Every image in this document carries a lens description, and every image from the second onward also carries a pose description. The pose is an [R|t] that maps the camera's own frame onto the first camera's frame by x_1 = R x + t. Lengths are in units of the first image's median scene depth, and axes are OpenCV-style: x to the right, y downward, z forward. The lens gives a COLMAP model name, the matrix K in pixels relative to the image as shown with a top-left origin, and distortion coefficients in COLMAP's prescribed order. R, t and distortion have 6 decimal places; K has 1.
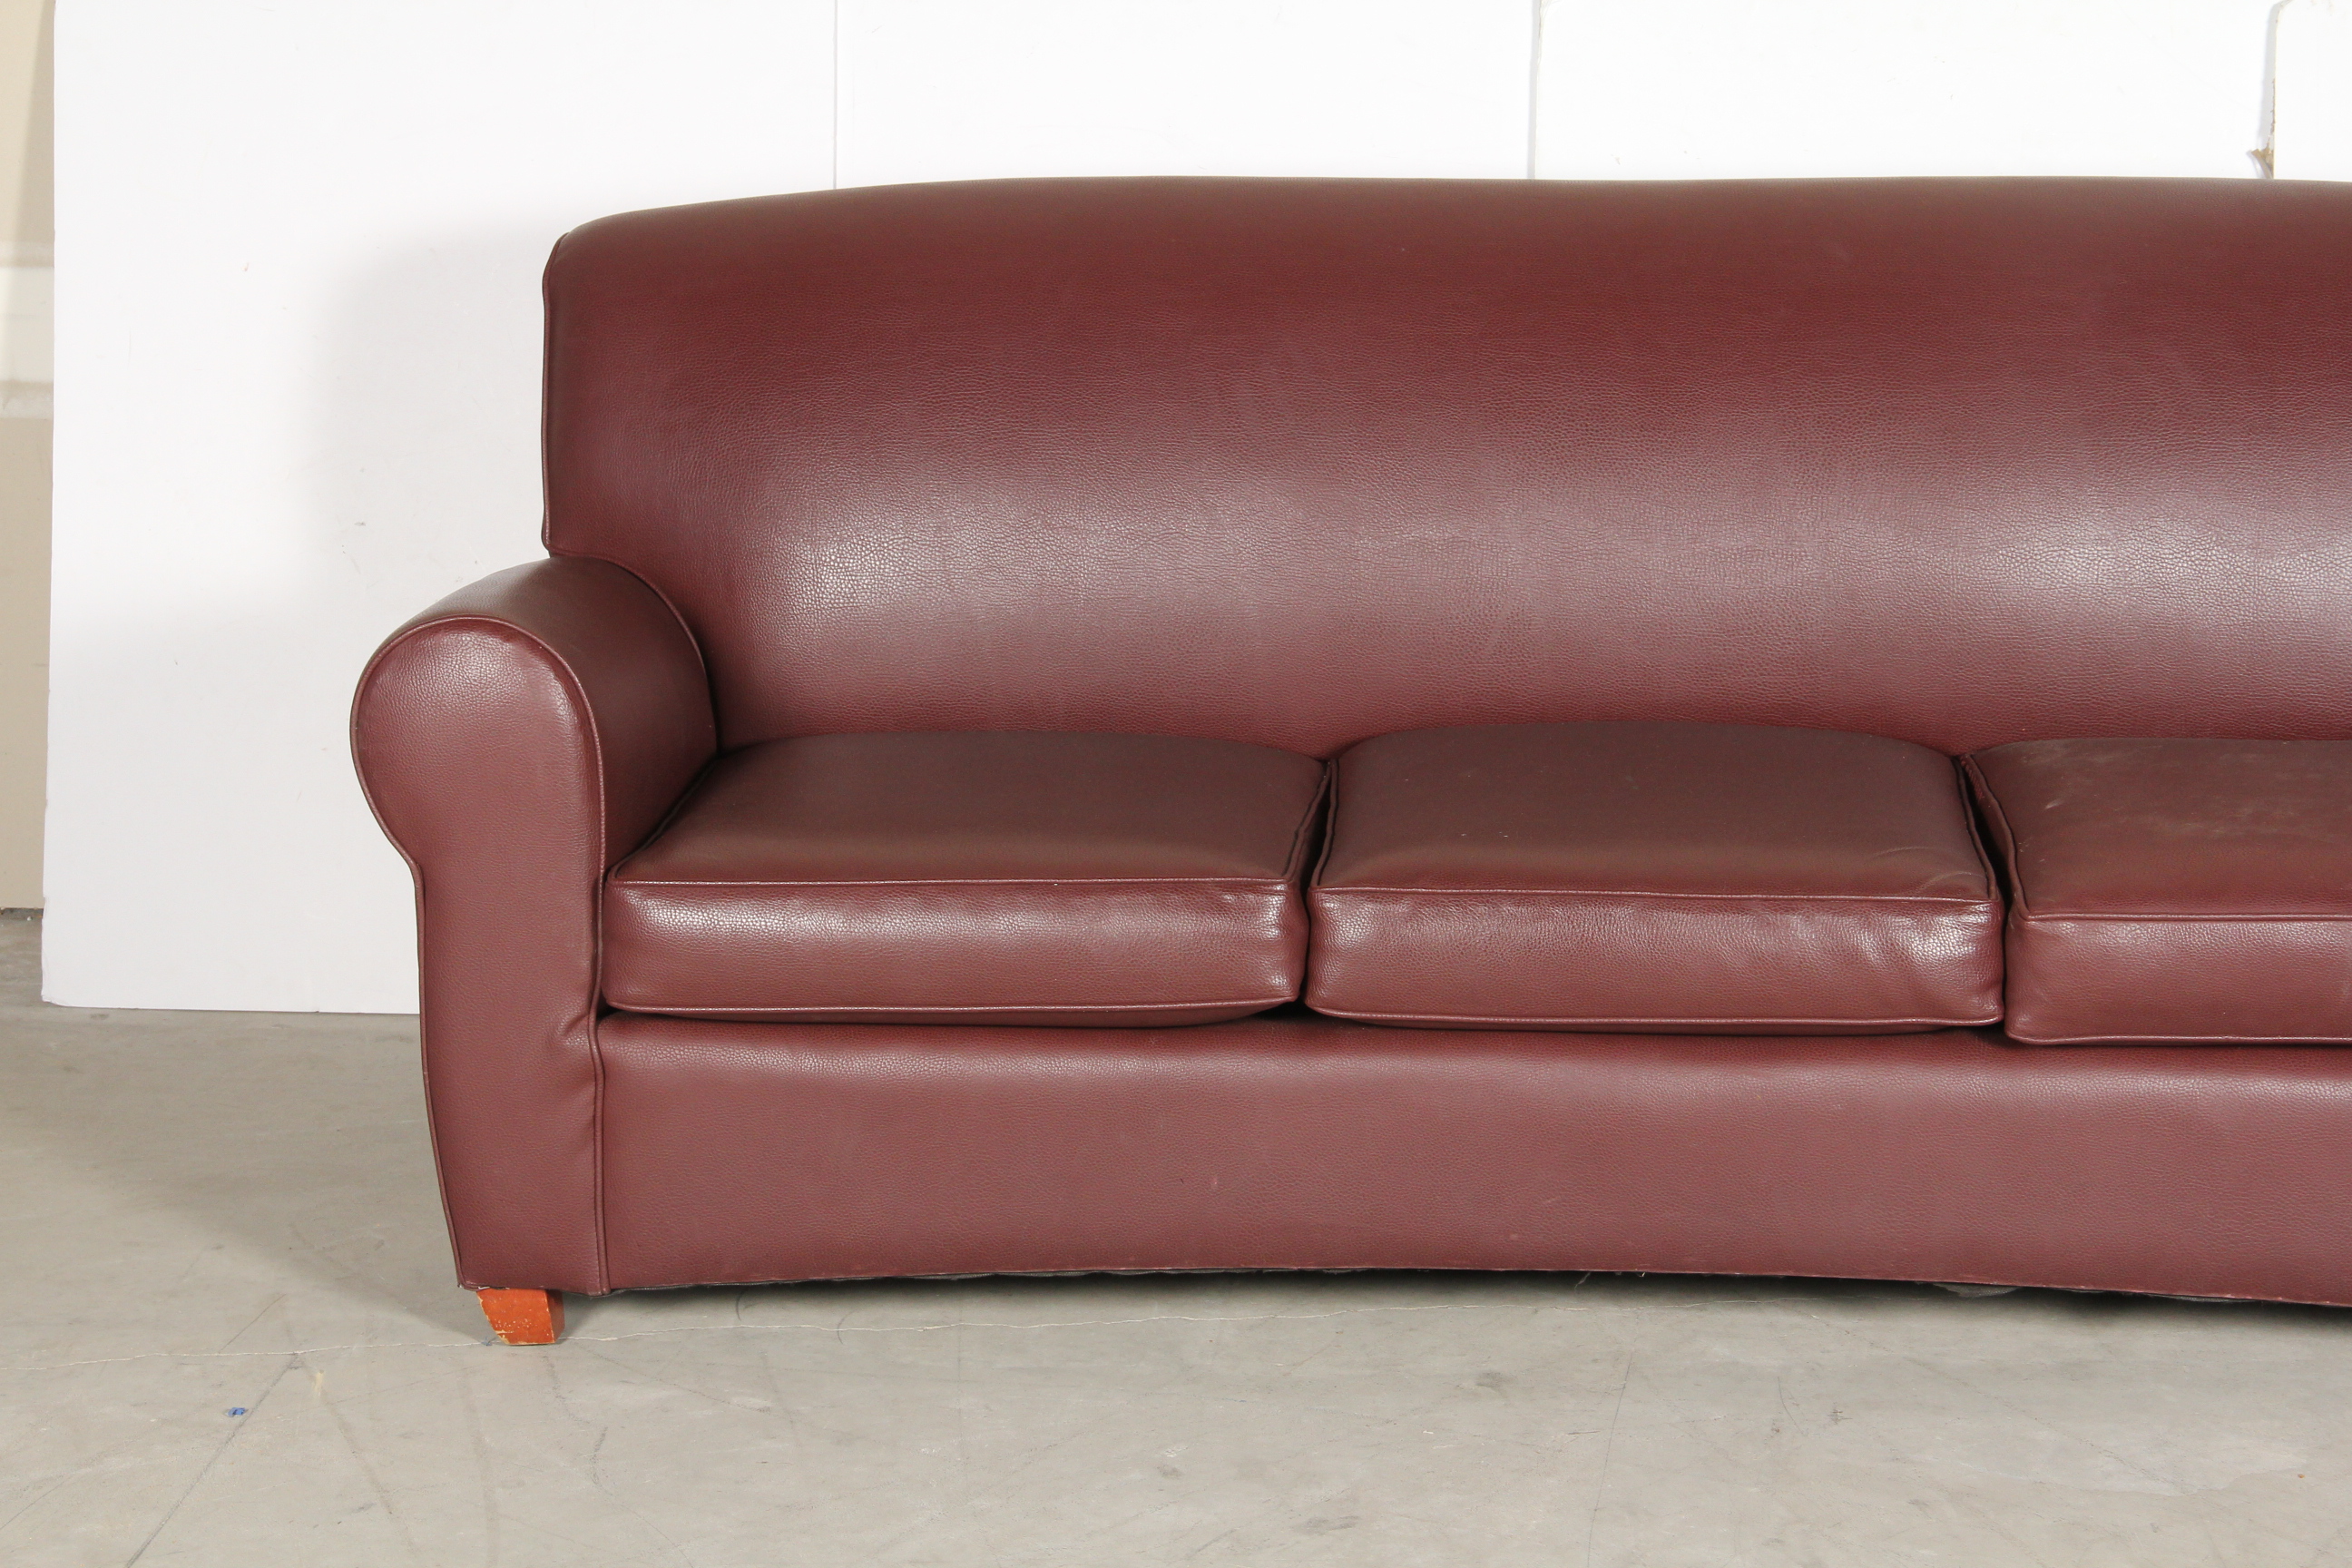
lens RADIAL K [[5621.2, 0, 1180.6], [0, 5621.2, 803.6], [0, 0, 1]] dist [0.407216, 0.000000]
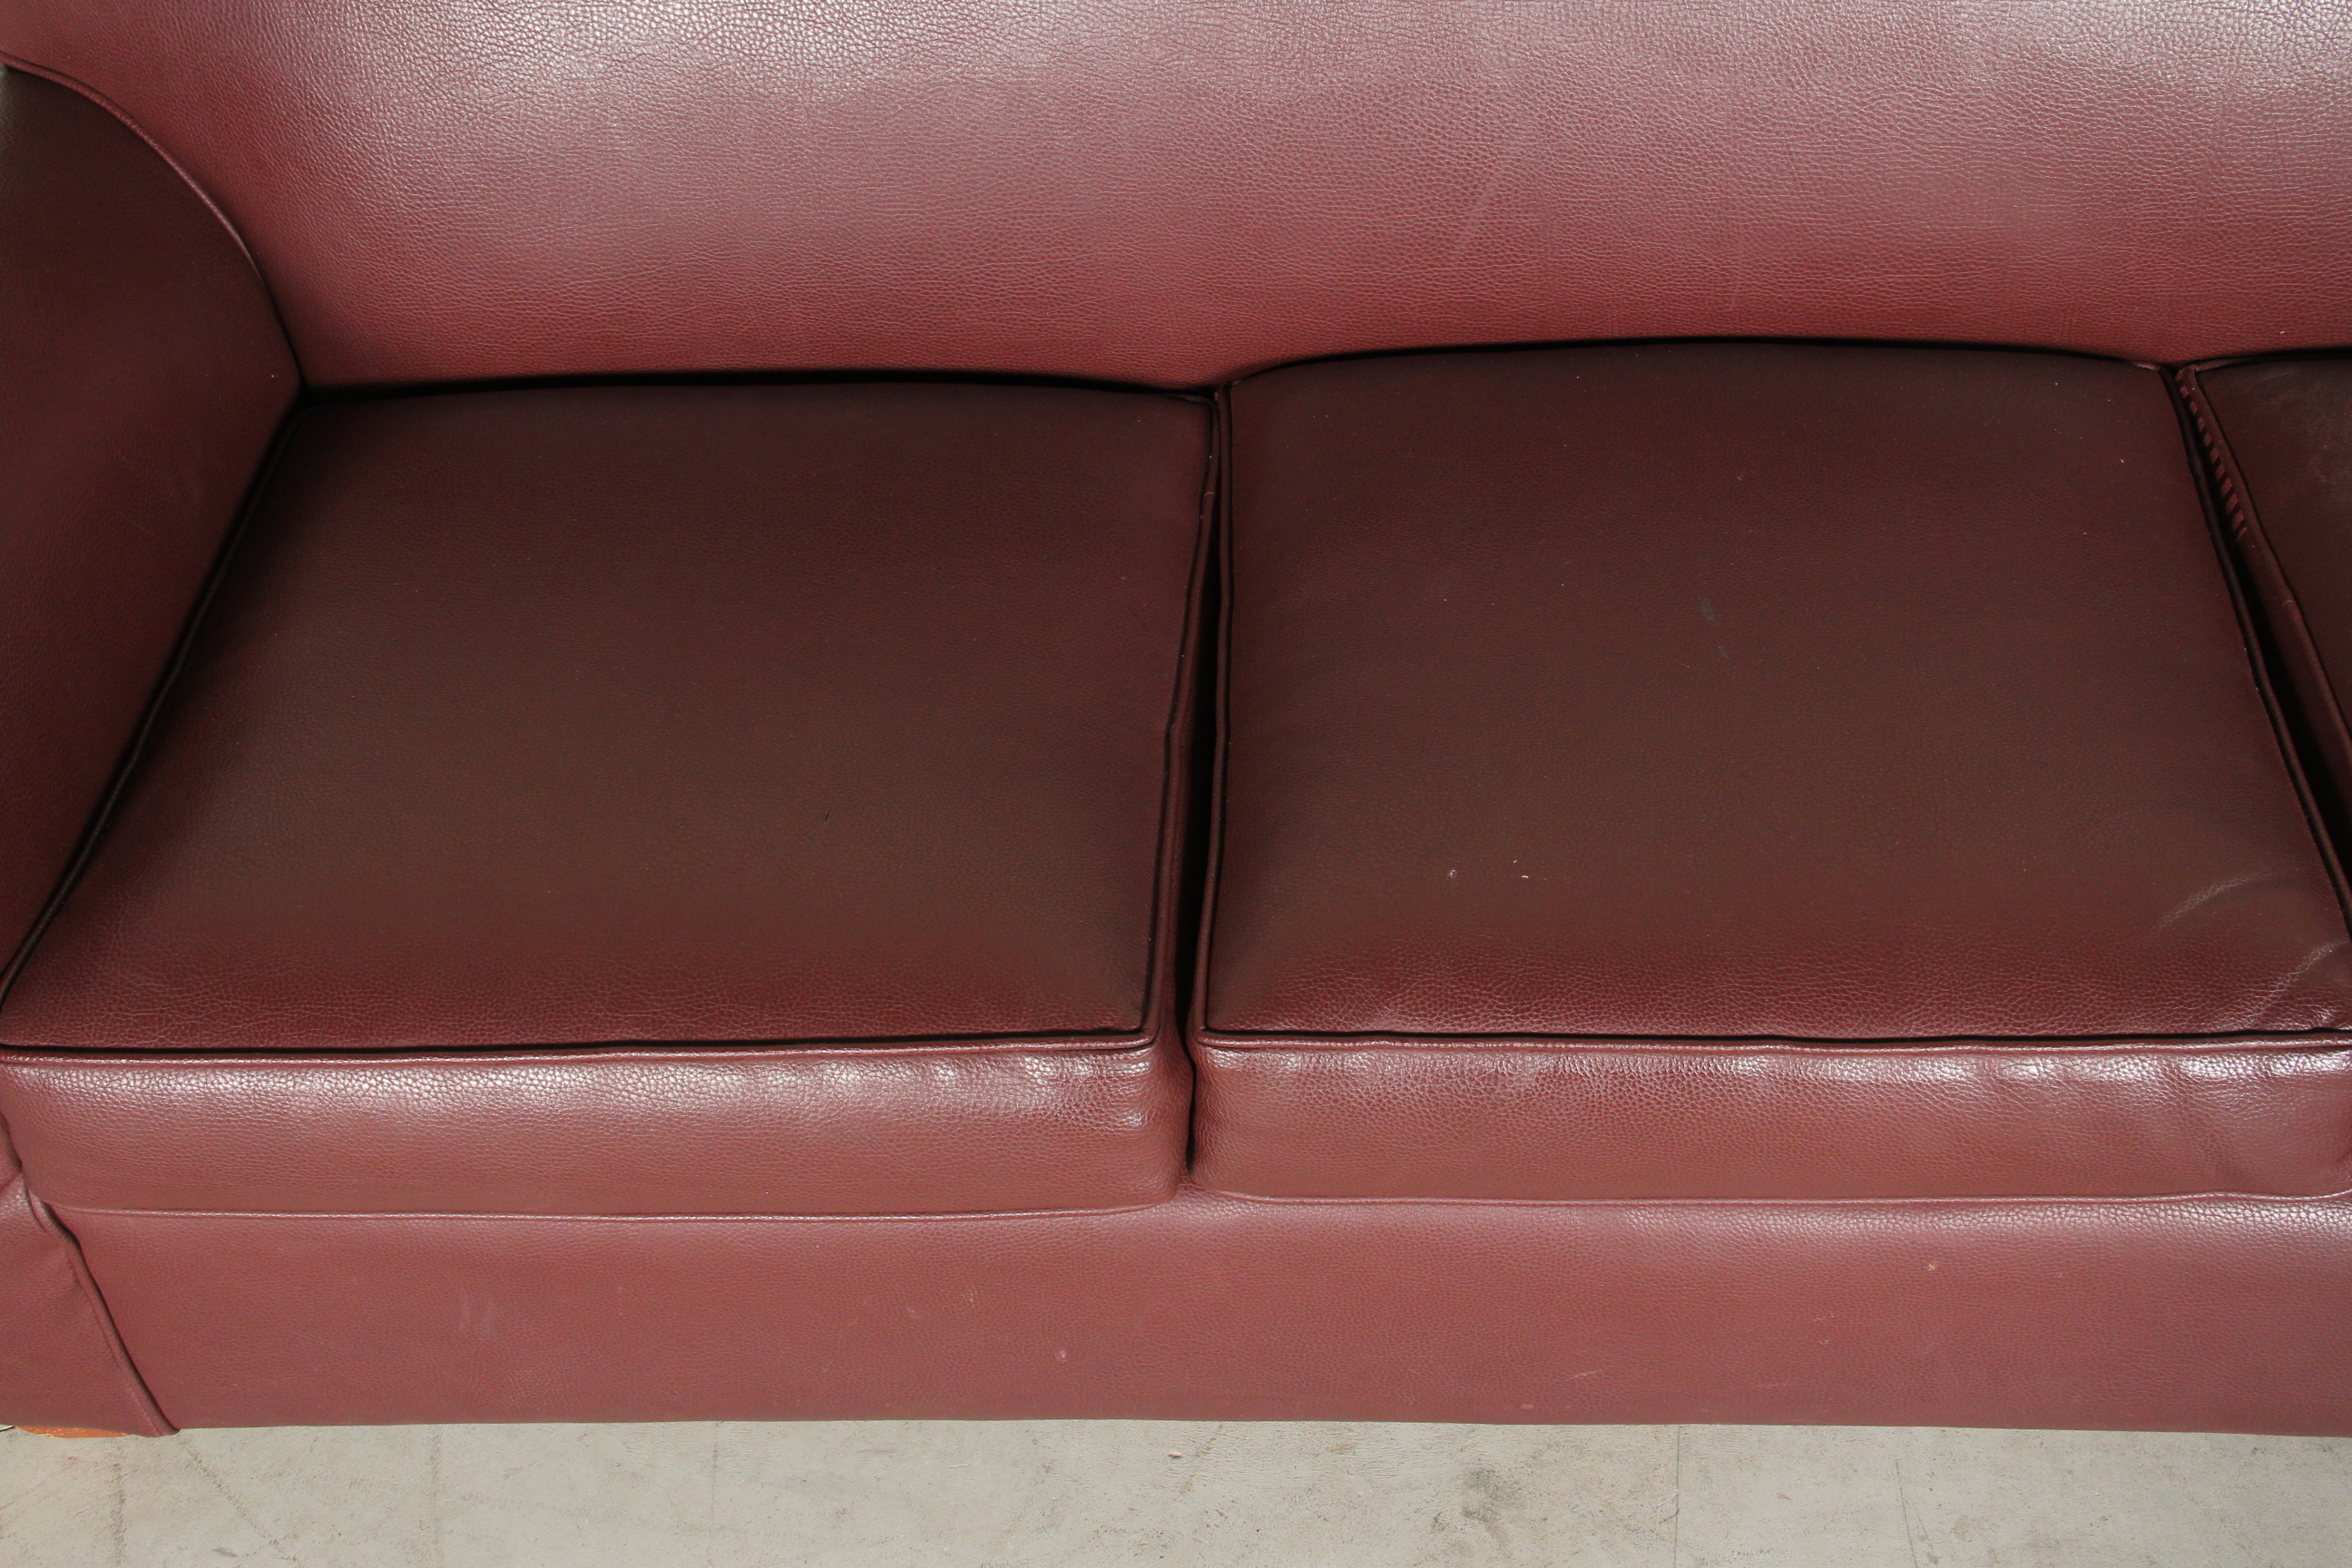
lens RADIAL K [[2934.8, 0, 1171.5], [0, 2934.8, 785.6], [0, 0, 1]] dist [0.028824, 0.000000]
pose [[0.998908, -0.045431, -0.010930, 0.024814], [0.044685, 0.860316, 0.507798, -0.156770], [-0.013666, -0.507732, 0.861407, 0.736652]]
